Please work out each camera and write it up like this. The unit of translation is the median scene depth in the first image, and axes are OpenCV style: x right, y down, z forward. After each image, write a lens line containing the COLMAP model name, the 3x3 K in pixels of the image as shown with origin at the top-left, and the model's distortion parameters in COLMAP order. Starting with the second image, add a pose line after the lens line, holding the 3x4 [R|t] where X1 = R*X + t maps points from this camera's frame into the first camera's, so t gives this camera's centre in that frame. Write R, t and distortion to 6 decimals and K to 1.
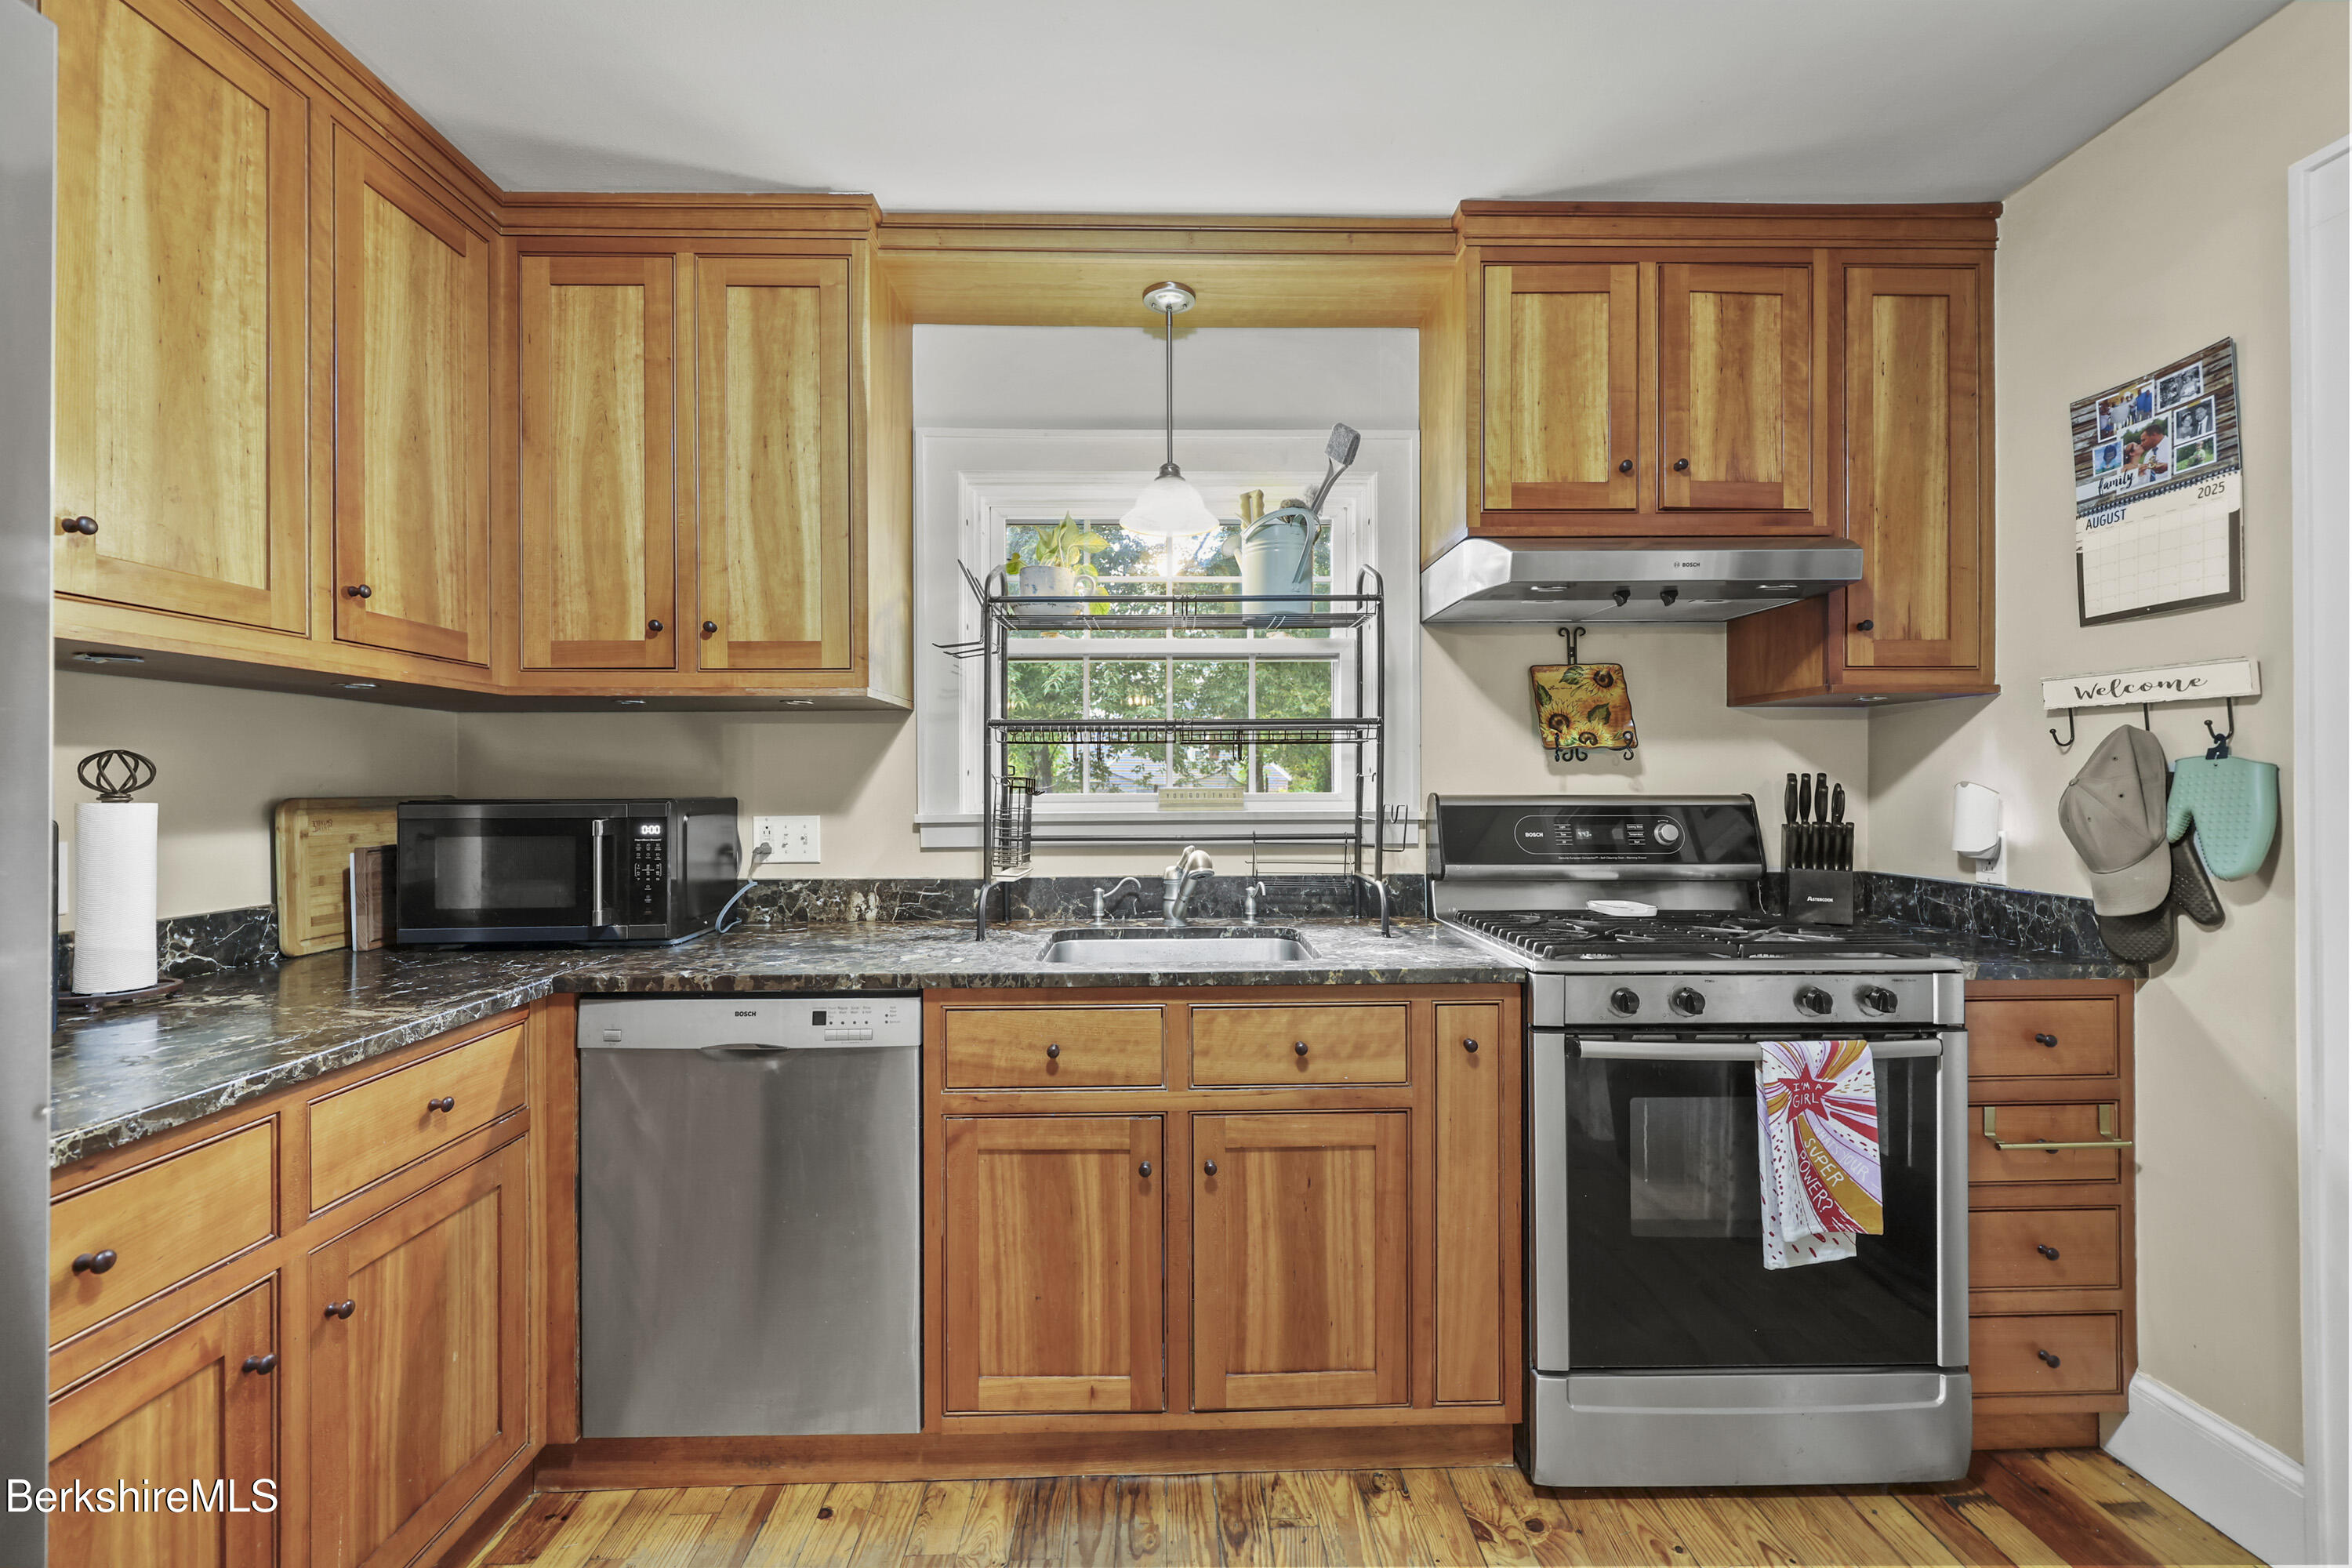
lens RADIAL K [[954.3, 0, 1180.2], [0, 954.3, 776.7], [0, 0, 1]] dist [0.001064, 0.000036]
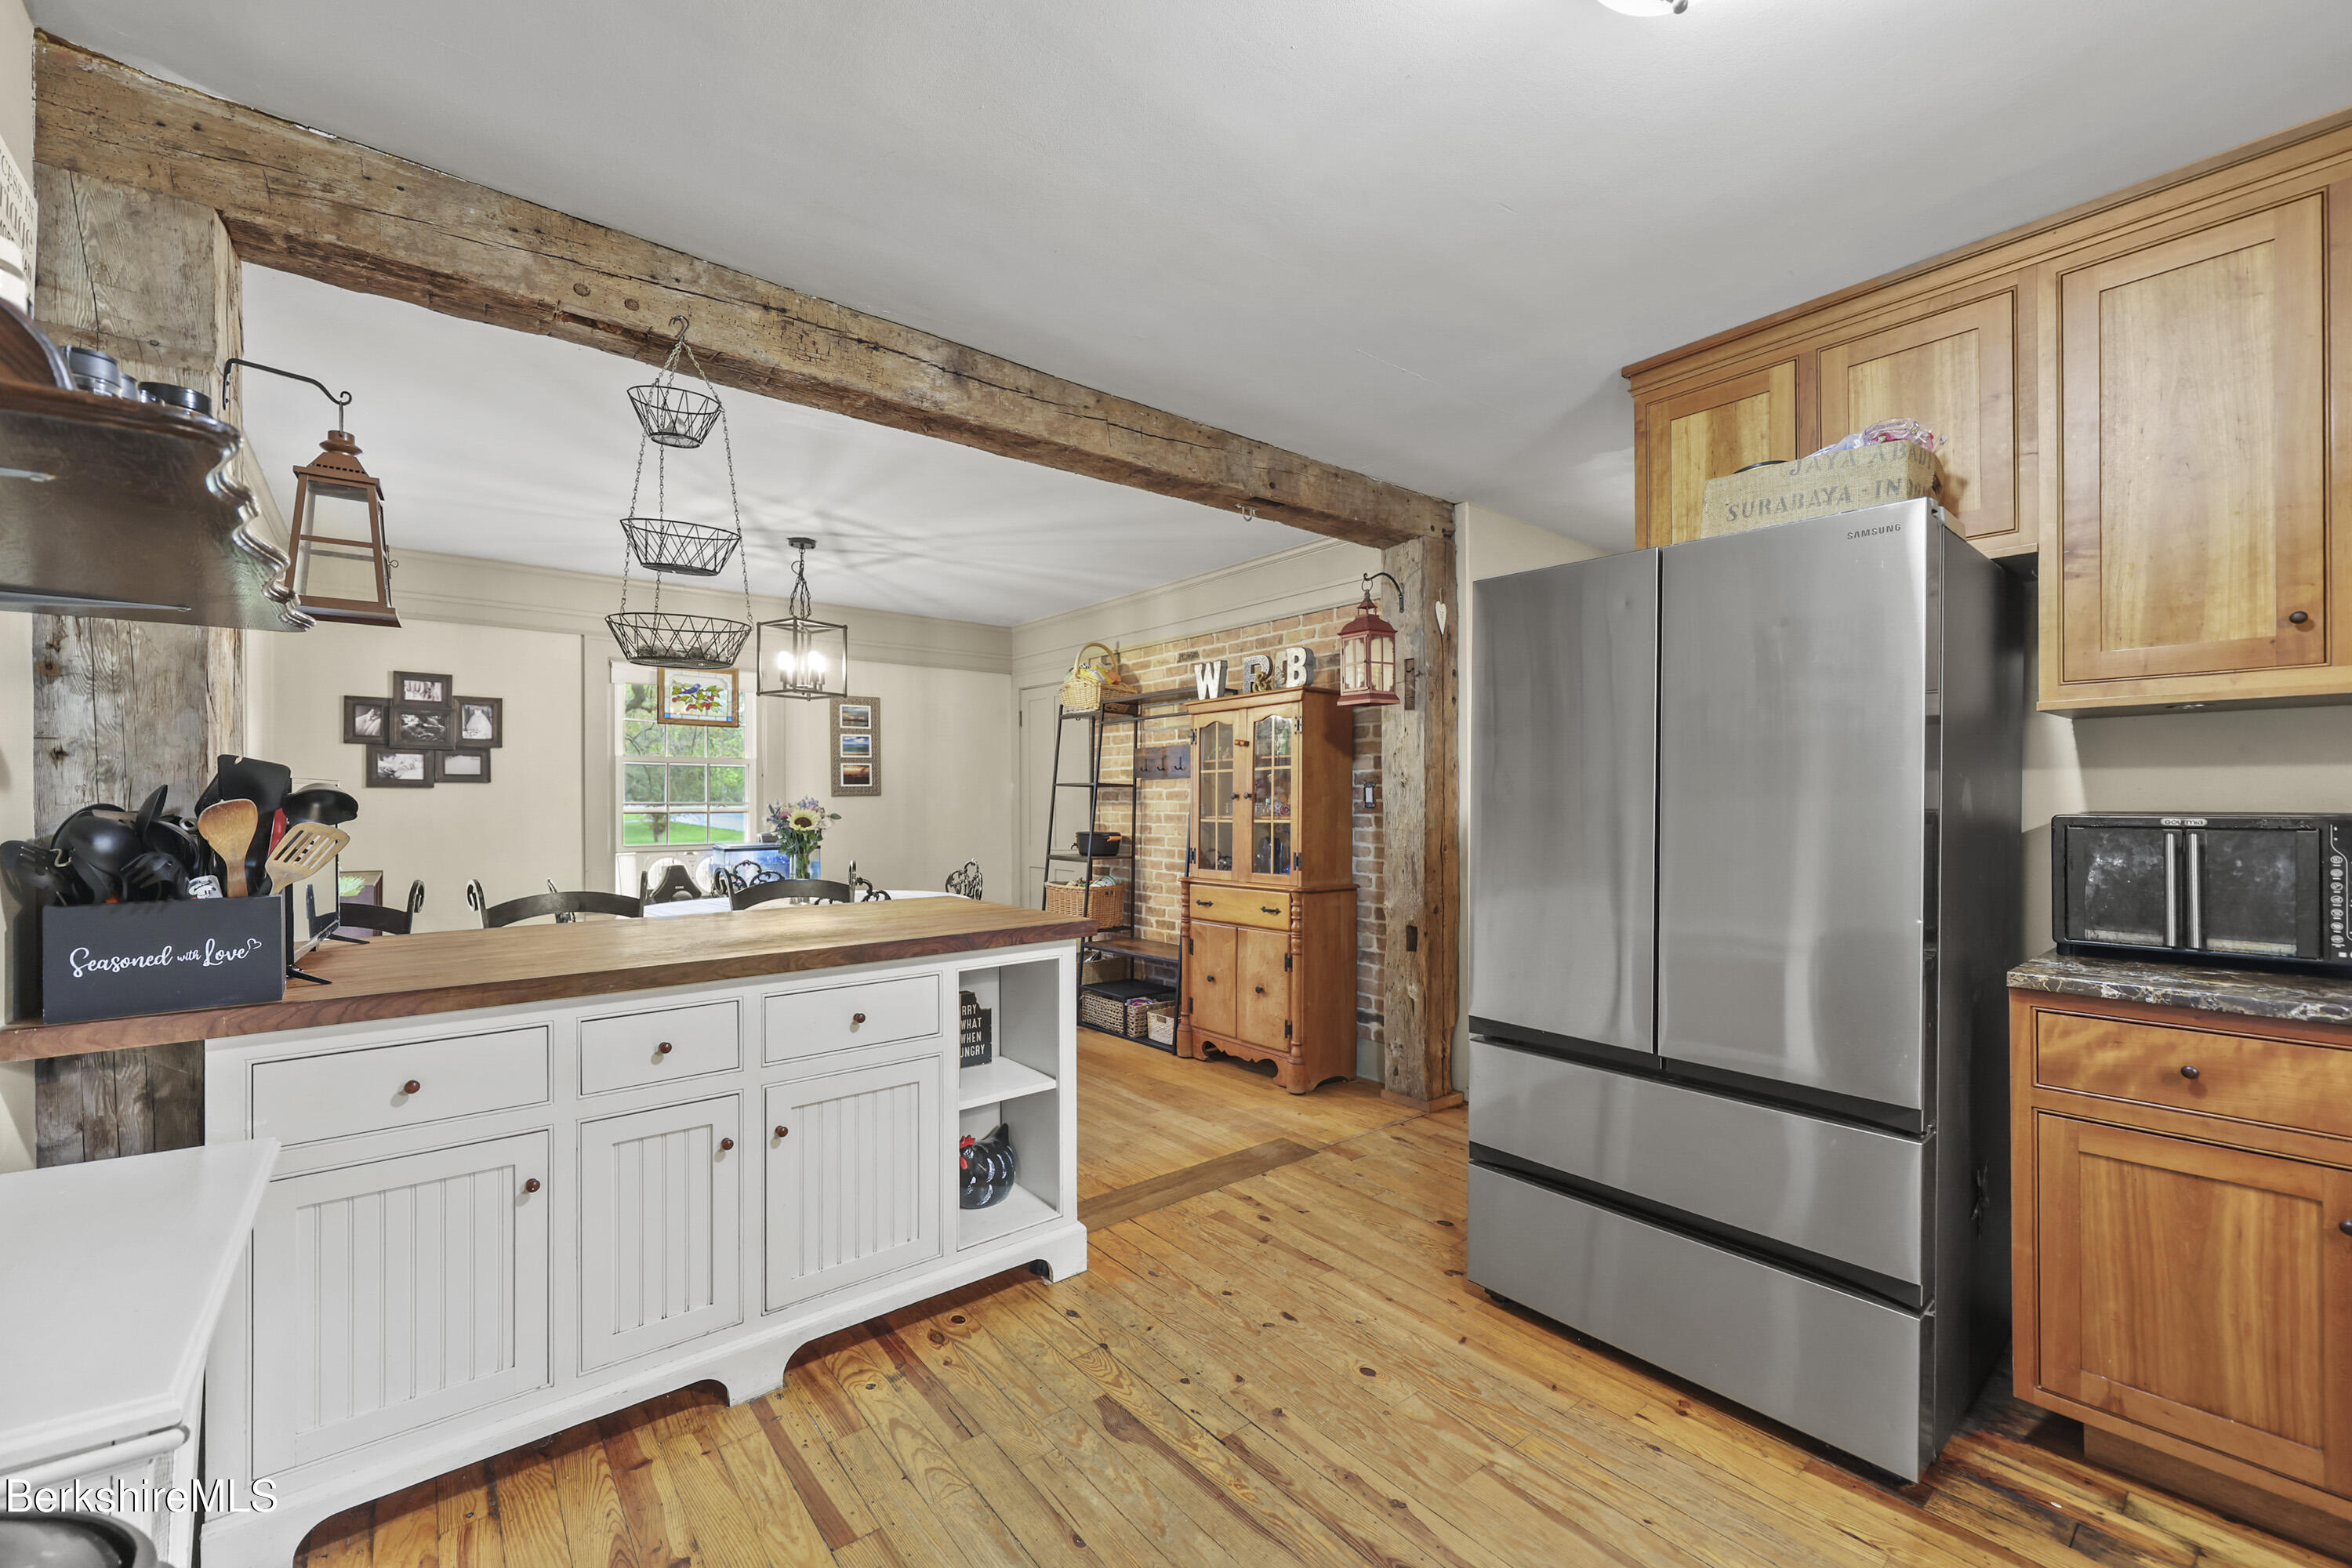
lens RADIAL K [[953.7, 0, 1180.4], [0, 953.7, 794.6], [0, 0, 1]] dist [0.000749, -0.000095]
pose [[-0.788683, 0.002689, -0.614794, 0.707736], [0.008885, 0.999936, -0.007025, 0.001741], [0.614735, -0.011003, -0.788657, 0.644642]]
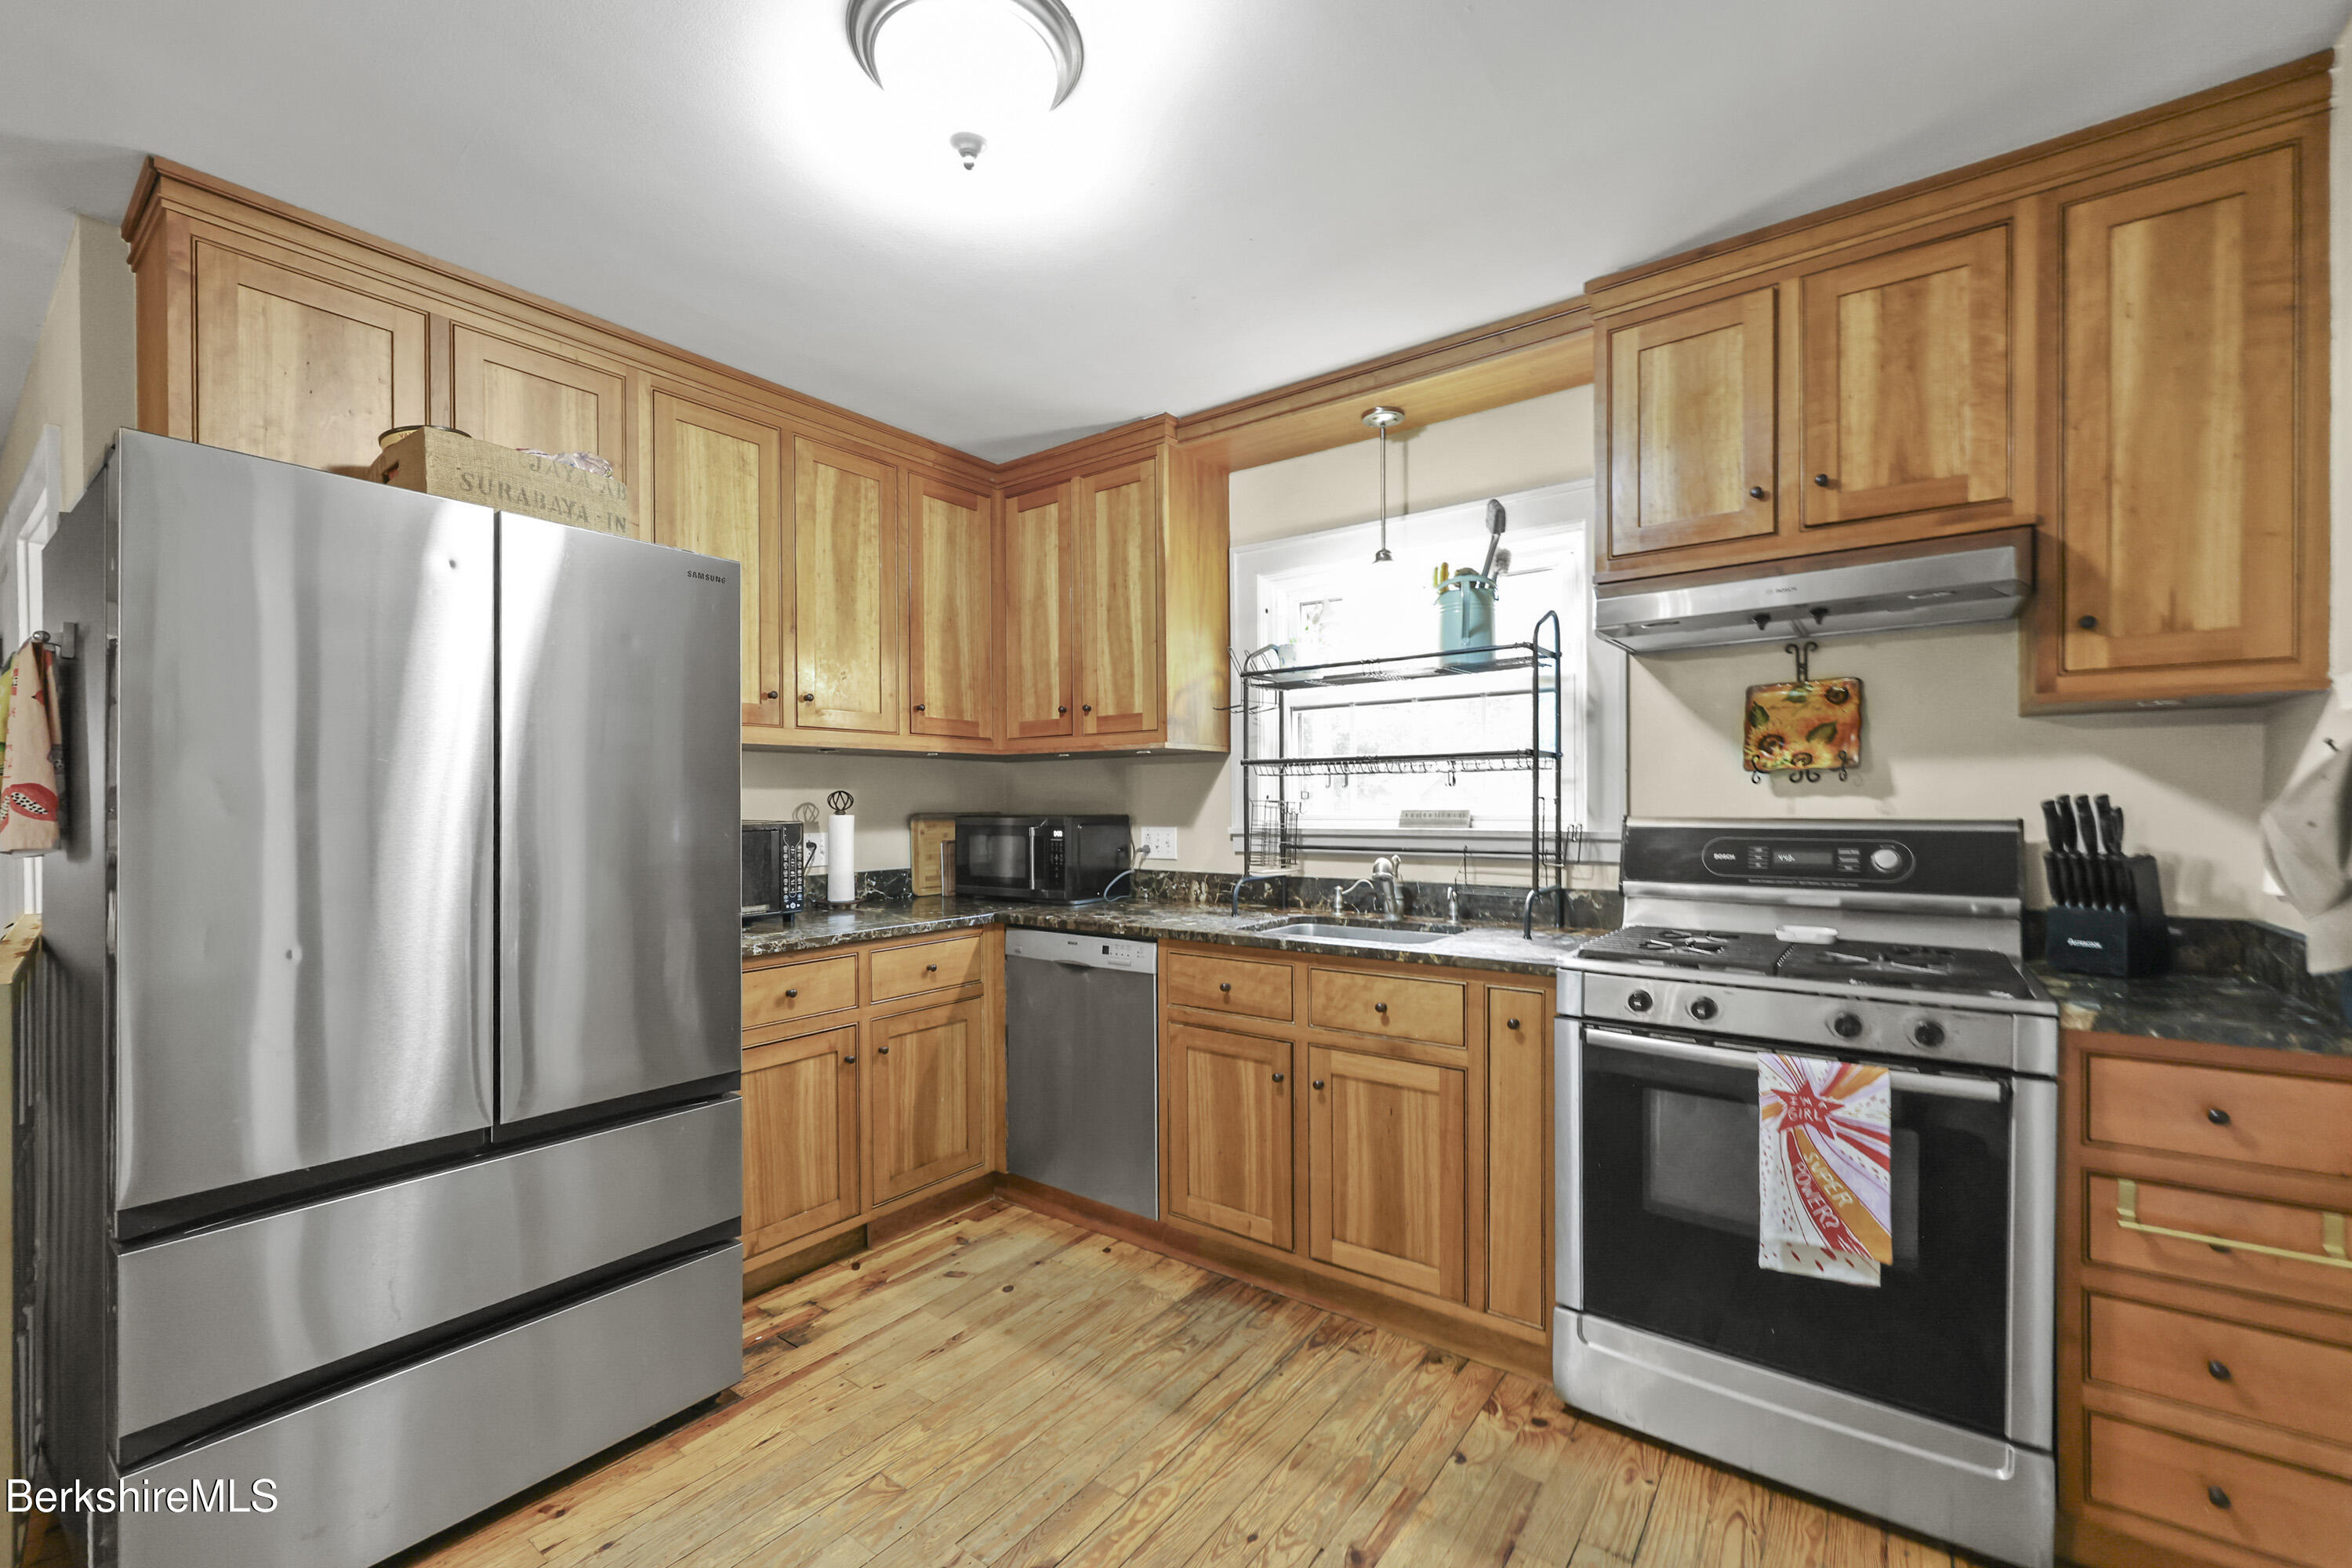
lens RADIAL K [[978.6, 0, 1153.6], [0, 978.6, 802.1], [0, 0, 1]] dist [-0.000519, -0.000107]
pose [[0.778615, -0.001176, -0.627501, 0.668525], [0.006719, 0.999957, 0.006464, -0.009402], [0.627466, -0.009249, 0.778589, -0.227081]]
